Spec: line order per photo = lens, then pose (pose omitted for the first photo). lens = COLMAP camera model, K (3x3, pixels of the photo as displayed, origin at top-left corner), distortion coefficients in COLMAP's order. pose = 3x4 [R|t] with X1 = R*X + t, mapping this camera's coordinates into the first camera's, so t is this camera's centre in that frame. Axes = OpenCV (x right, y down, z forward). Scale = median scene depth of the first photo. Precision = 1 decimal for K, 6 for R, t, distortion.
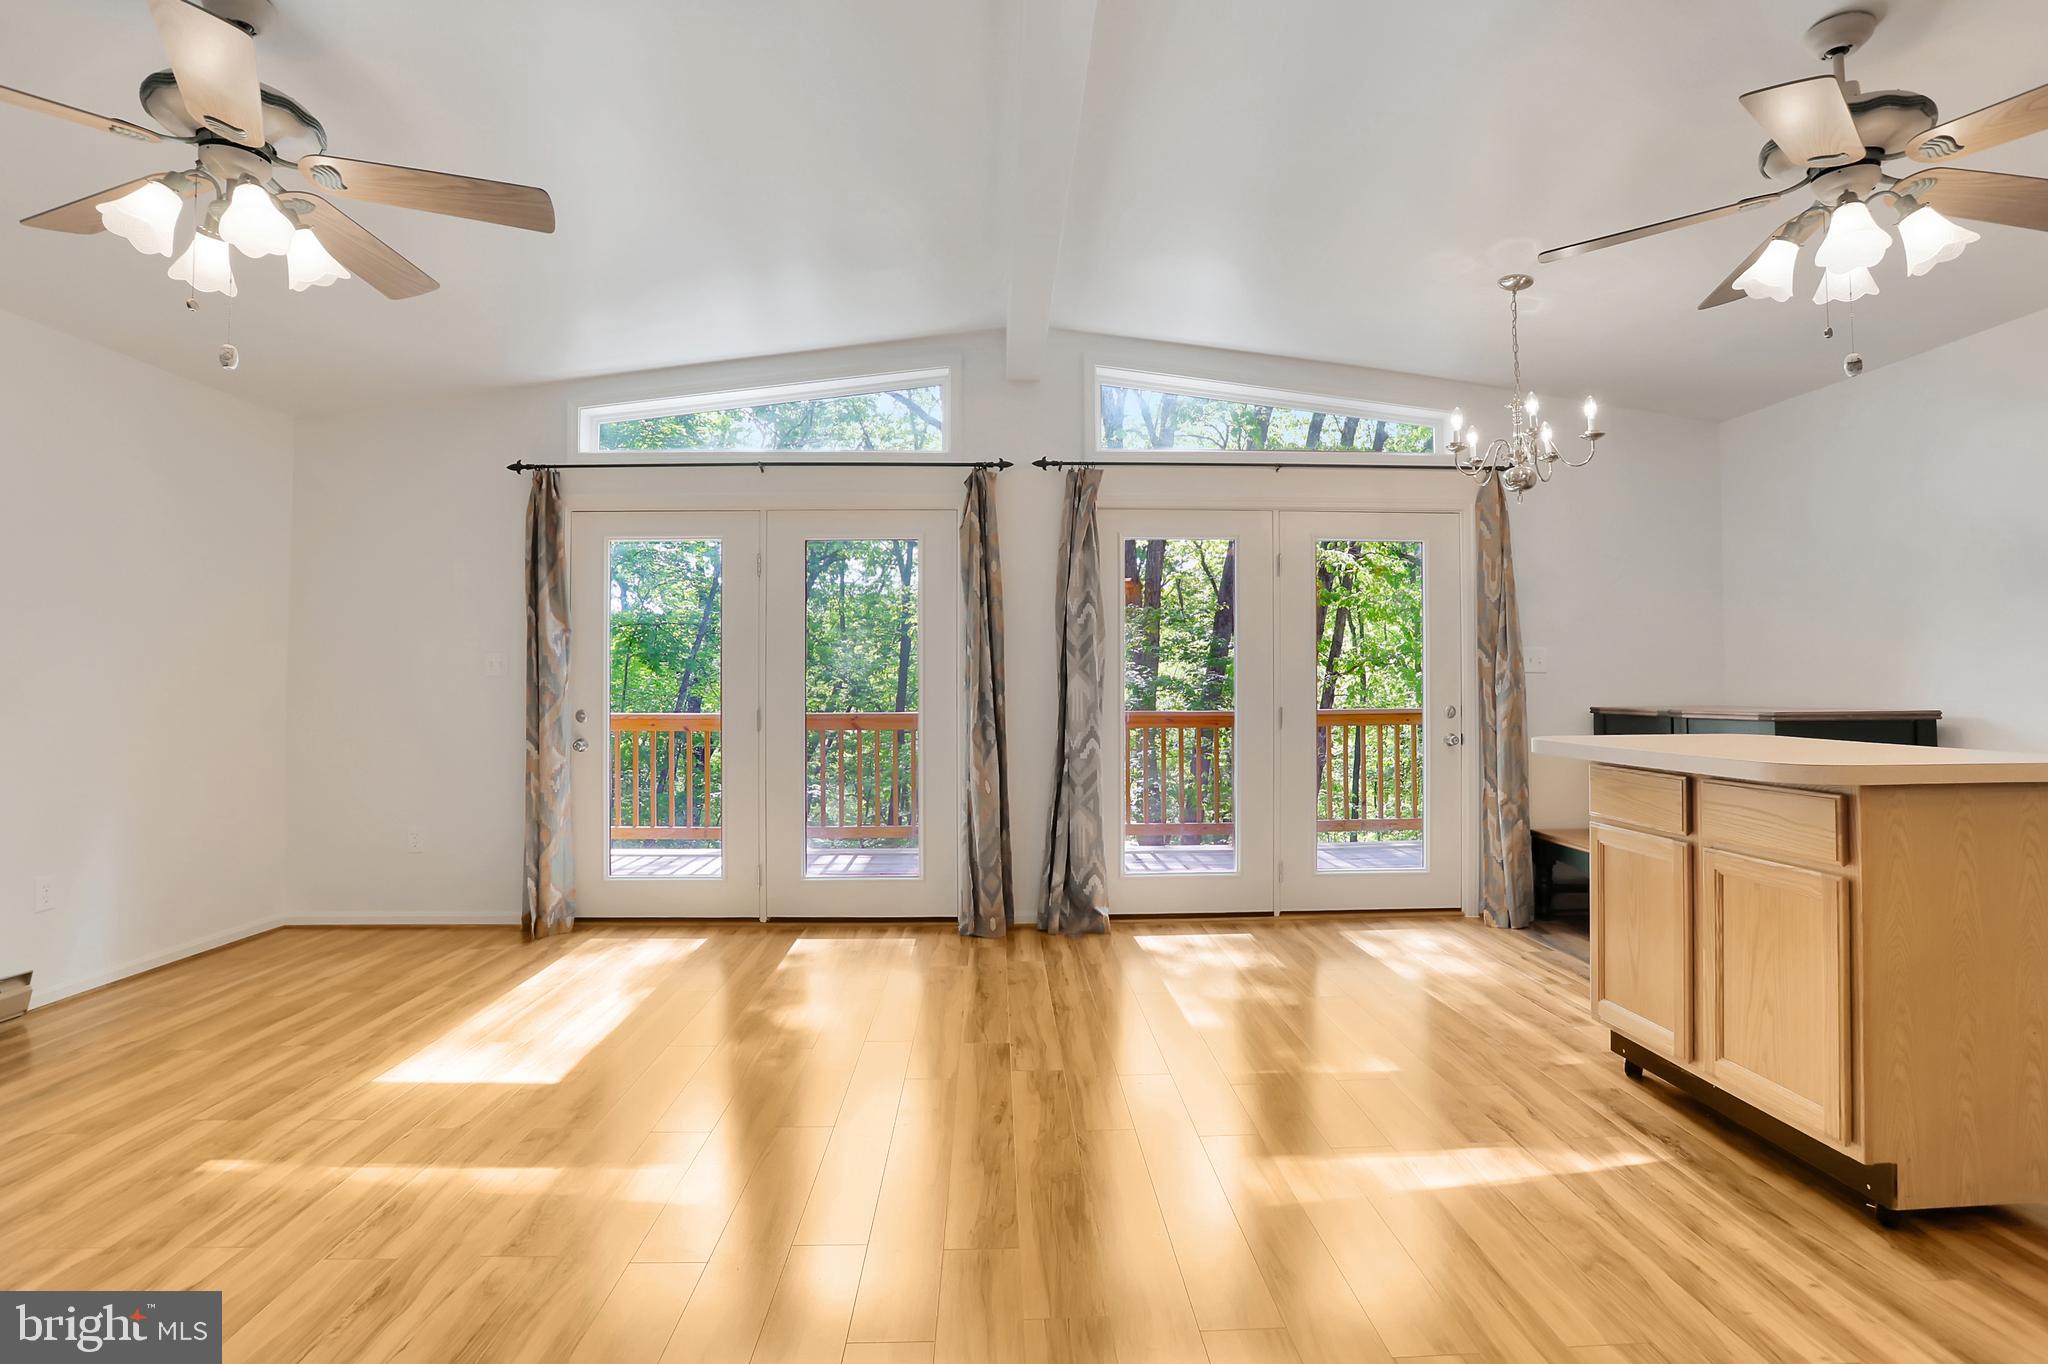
lens RADIAL K [[1017.0, 0, 1020.3], [0, 1017.0, 662.6], [0, 0, 1]] dist [-0.079872, 0.031100]
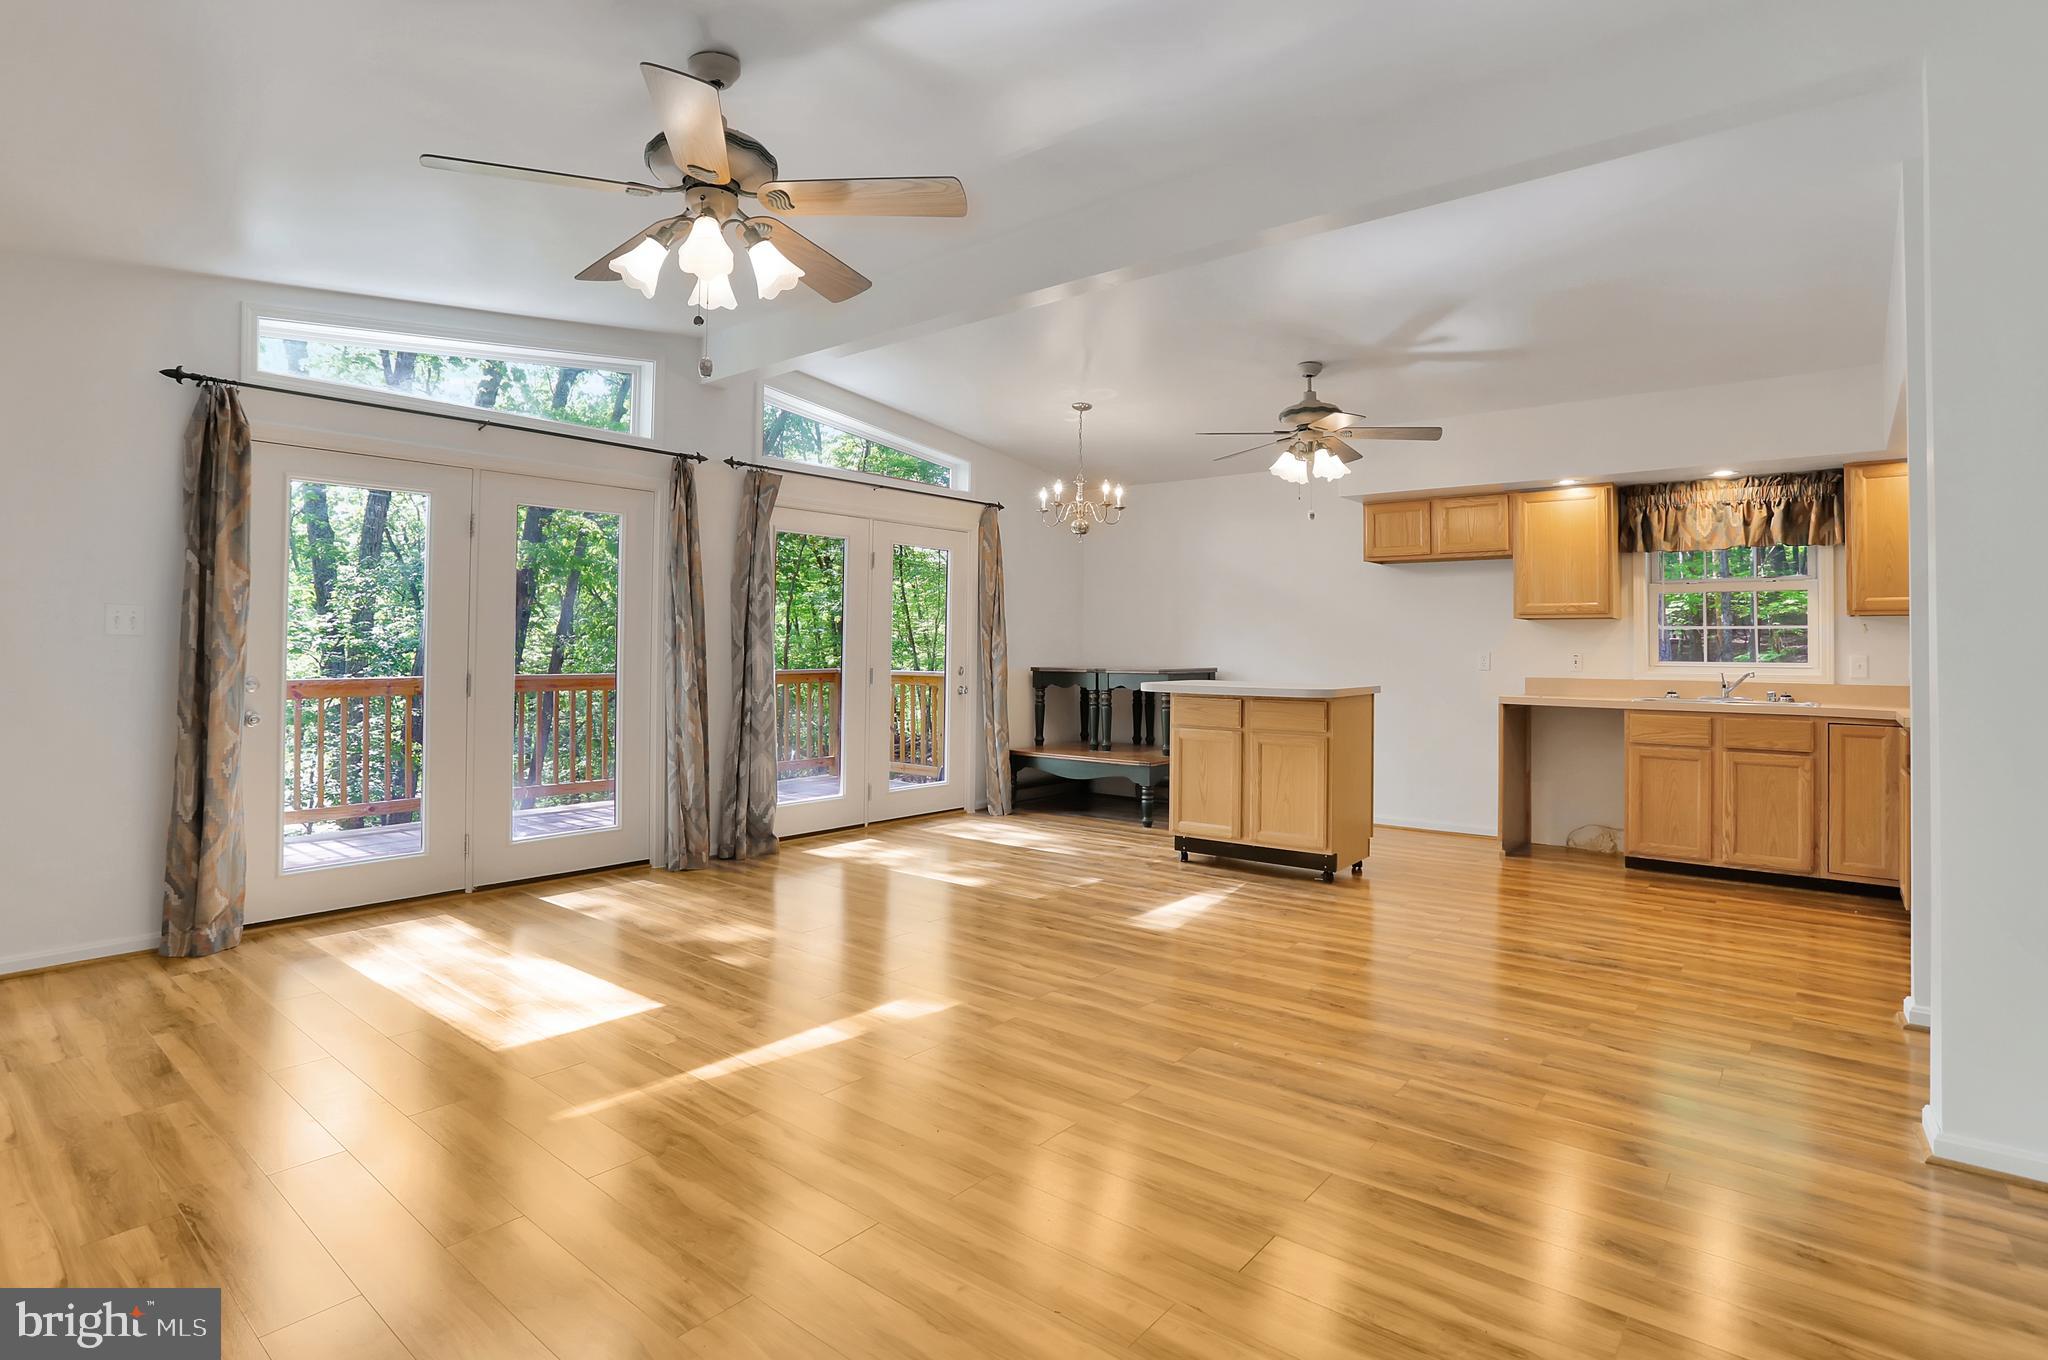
lens RADIAL K [[1037.2, 0, 1004.8], [0, 1037.2, 630.5], [0, 0, 1]] dist [-0.072621, 0.034163]
pose [[0.662789, 0.020386, 0.748529, -0.705077], [-0.024749, 0.999680, -0.005311, -0.002836], [-0.748397, -0.015005, 0.663081, -0.035770]]
